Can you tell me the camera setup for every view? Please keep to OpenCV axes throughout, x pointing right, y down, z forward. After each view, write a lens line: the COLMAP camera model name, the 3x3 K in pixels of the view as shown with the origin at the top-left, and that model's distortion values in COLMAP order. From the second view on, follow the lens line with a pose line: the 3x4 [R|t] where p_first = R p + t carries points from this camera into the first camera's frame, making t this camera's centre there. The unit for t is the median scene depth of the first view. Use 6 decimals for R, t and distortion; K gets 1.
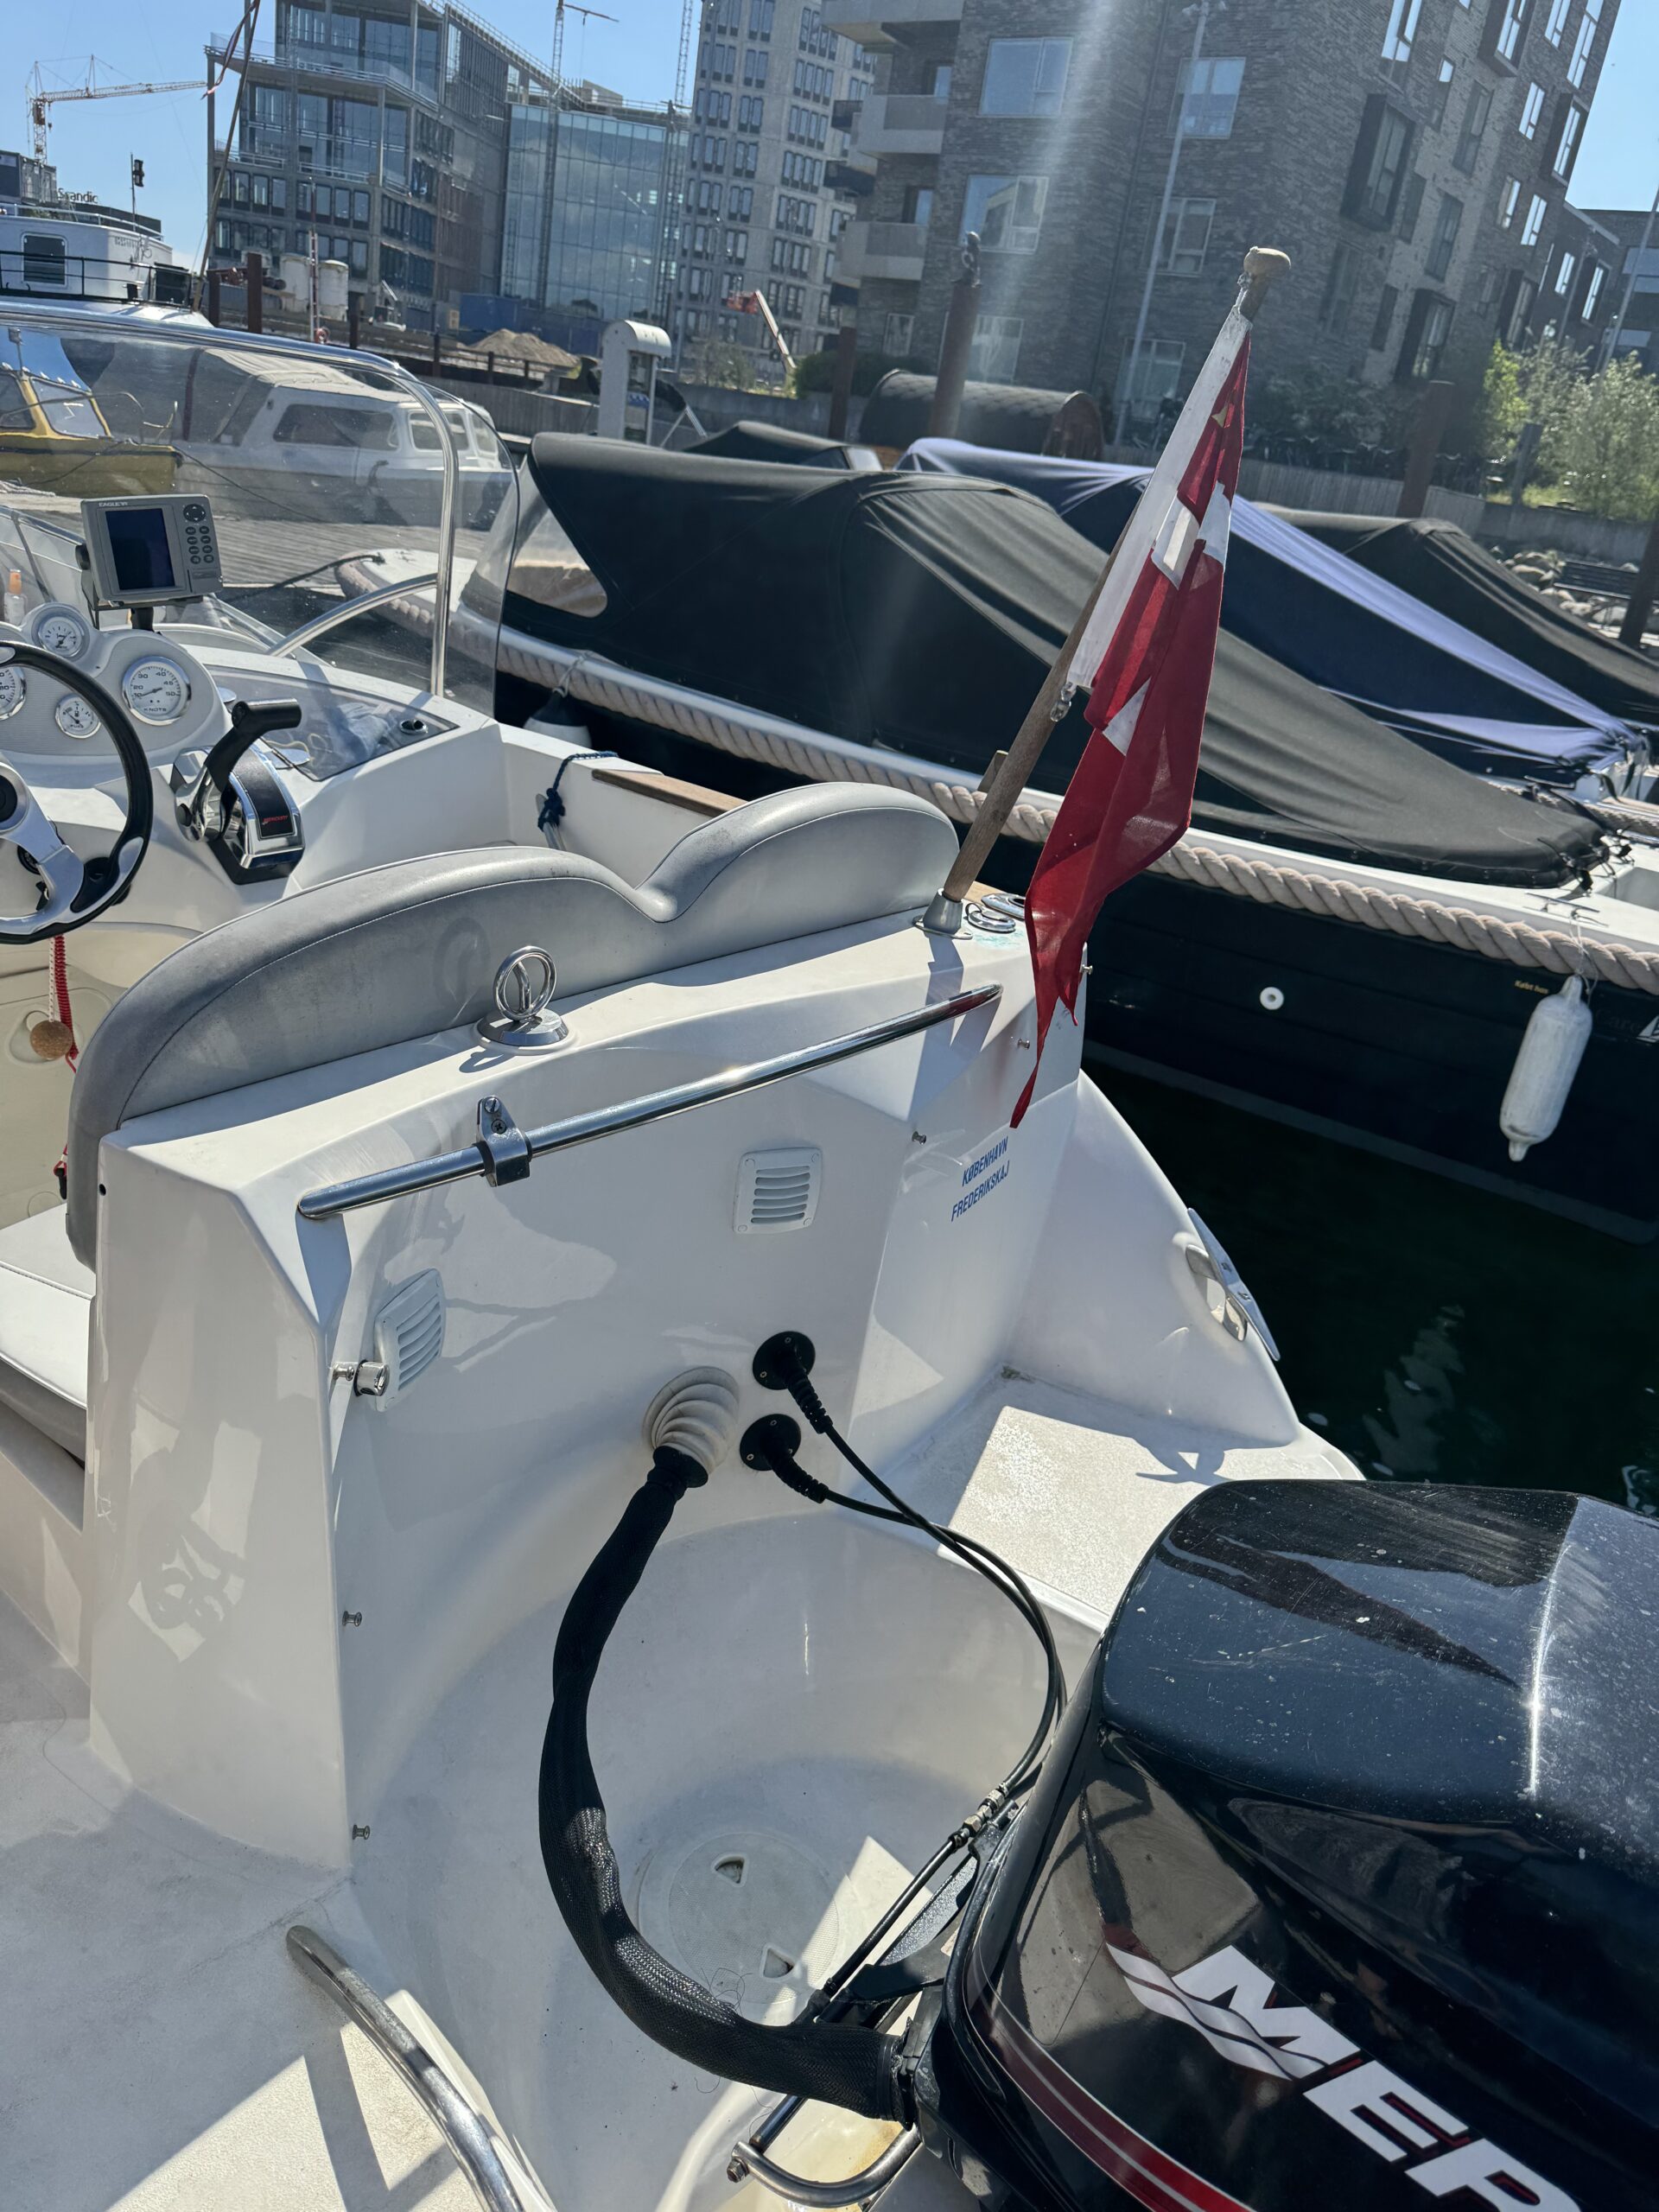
lens RADIAL K [[1579.5, 0, 829.5], [0, 1579.5, 1106.0], [0, 0, 1]] dist [0.005526, -0.001285]
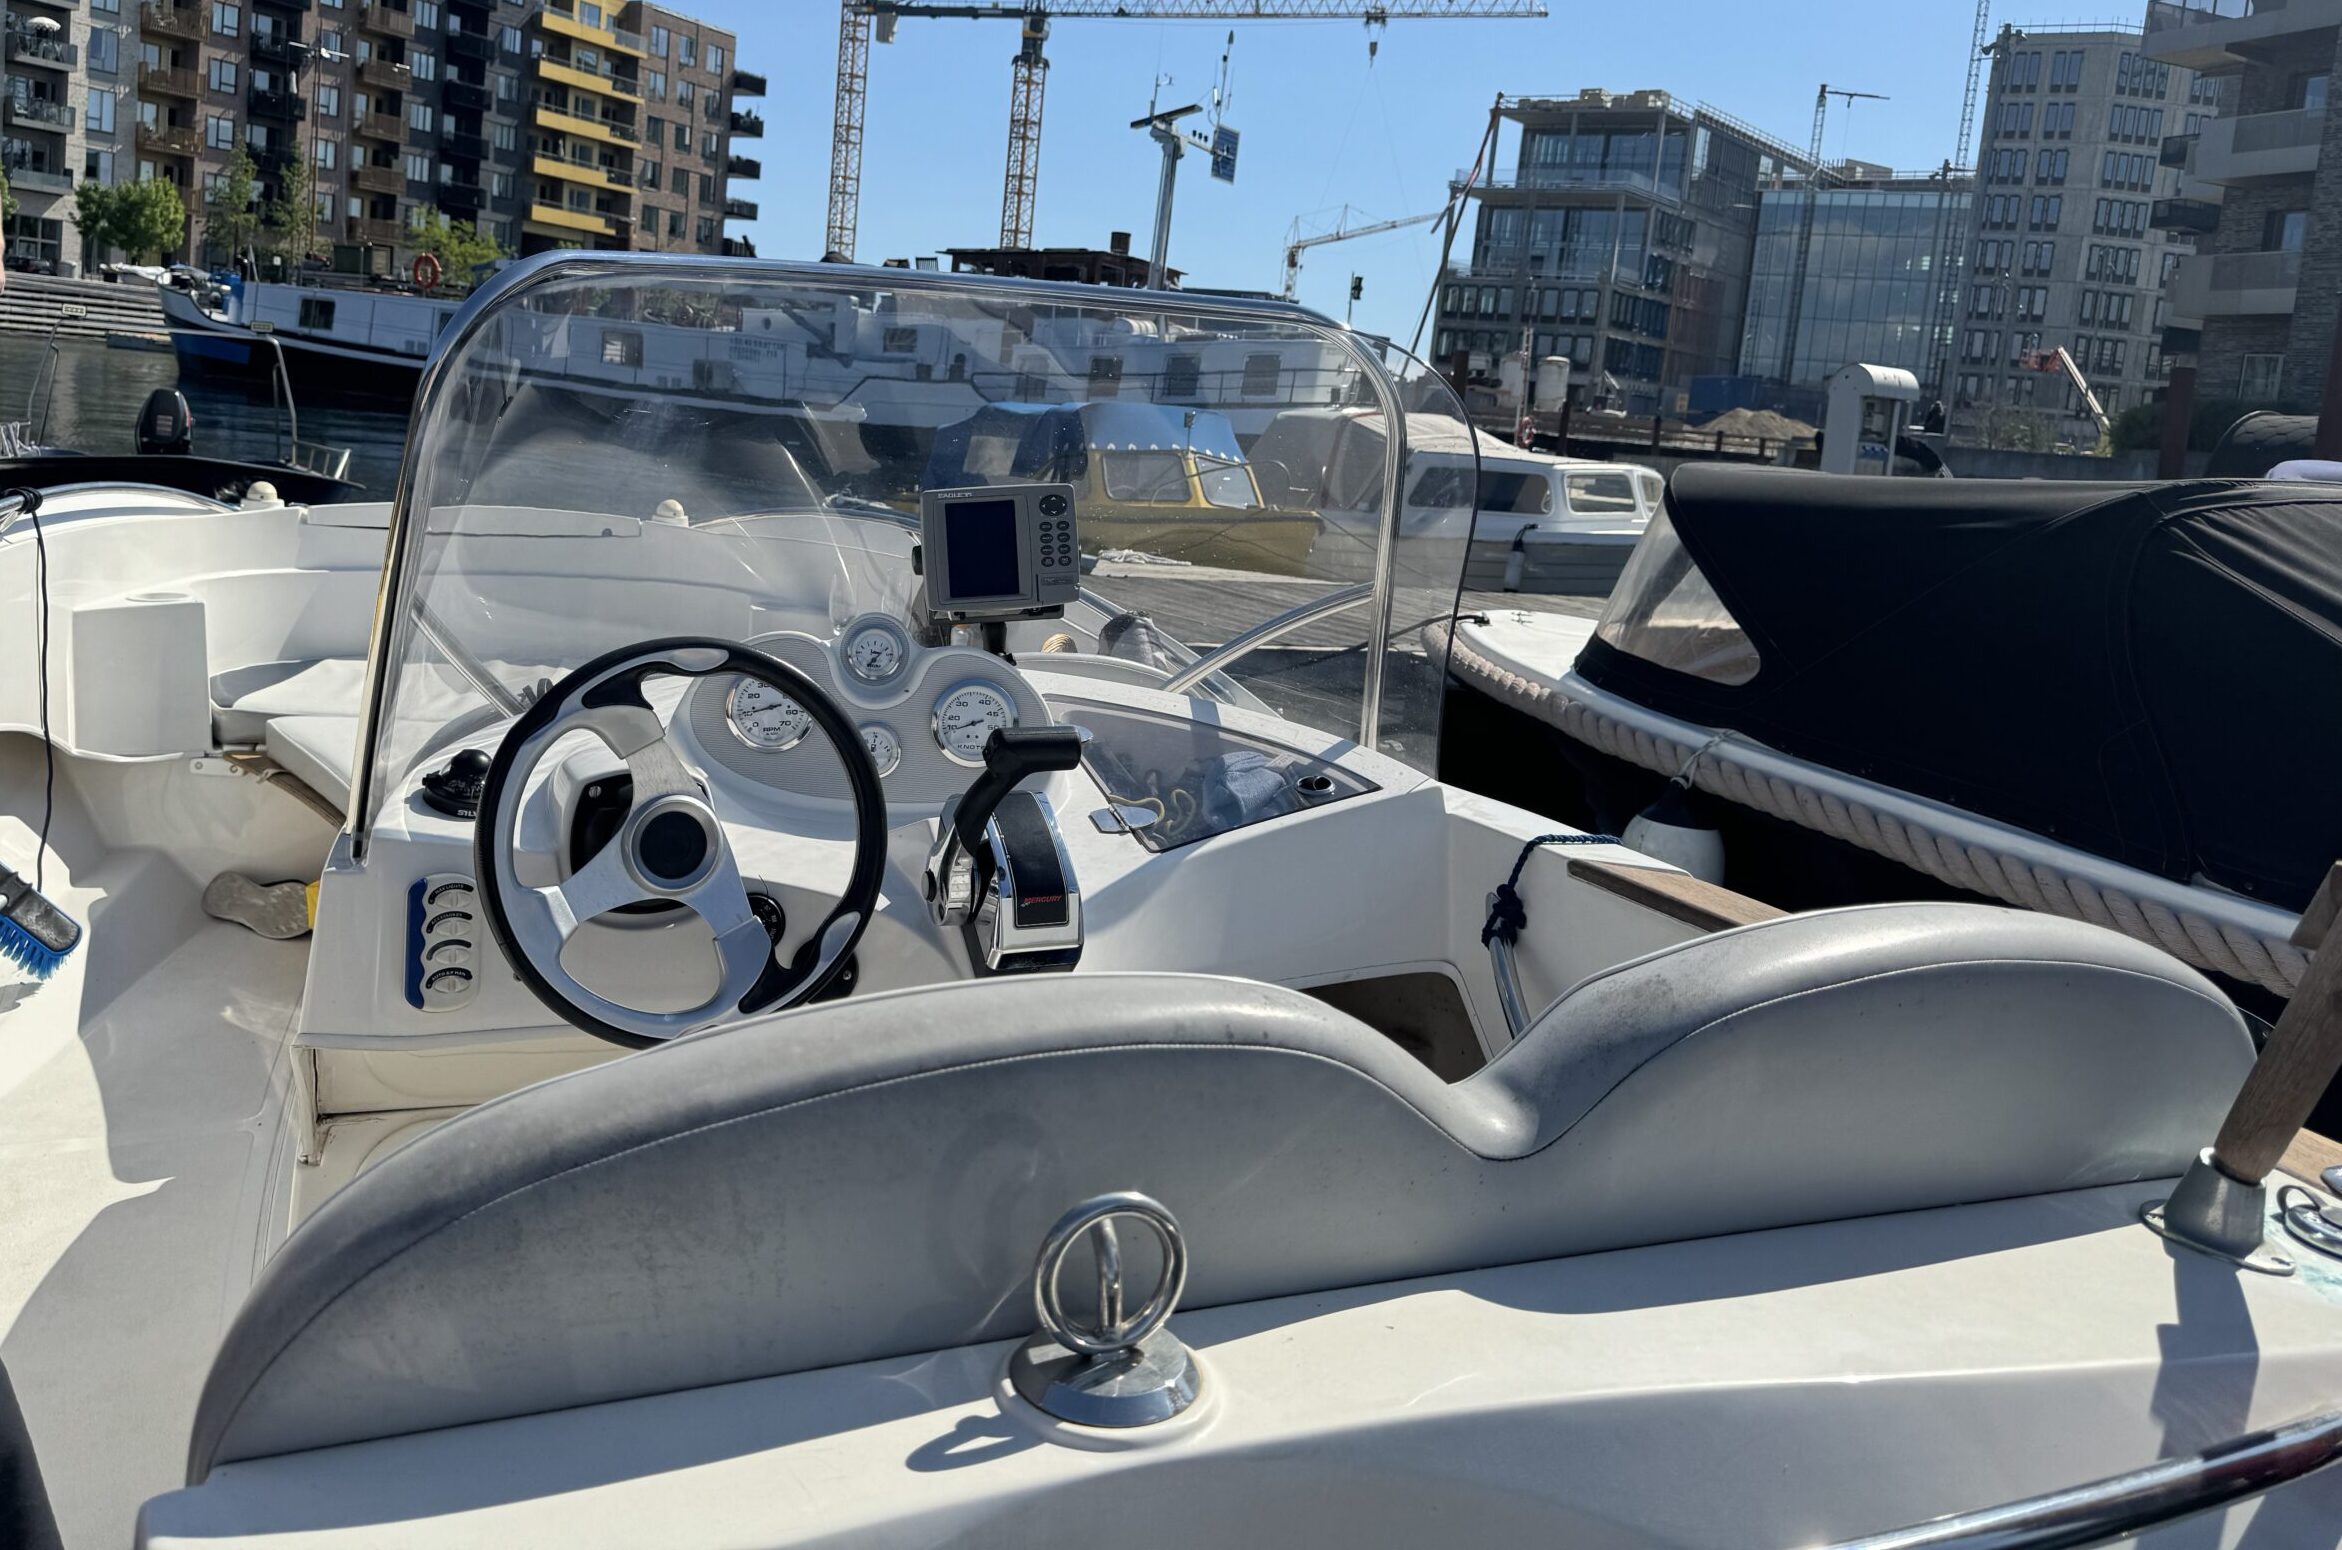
lens RADIAL K [[1676.5, 0, 1172.4], [0, 1676.5, 690.7], [0, 0, 1]] dist [-0.093471, 0.065888]
pose [[0.842176, -0.005249, -0.539177, 0.026309], [-0.174037, 0.943787, -0.281028, -0.028538], [0.510343, 0.330512, 0.793922, 0.160492]]
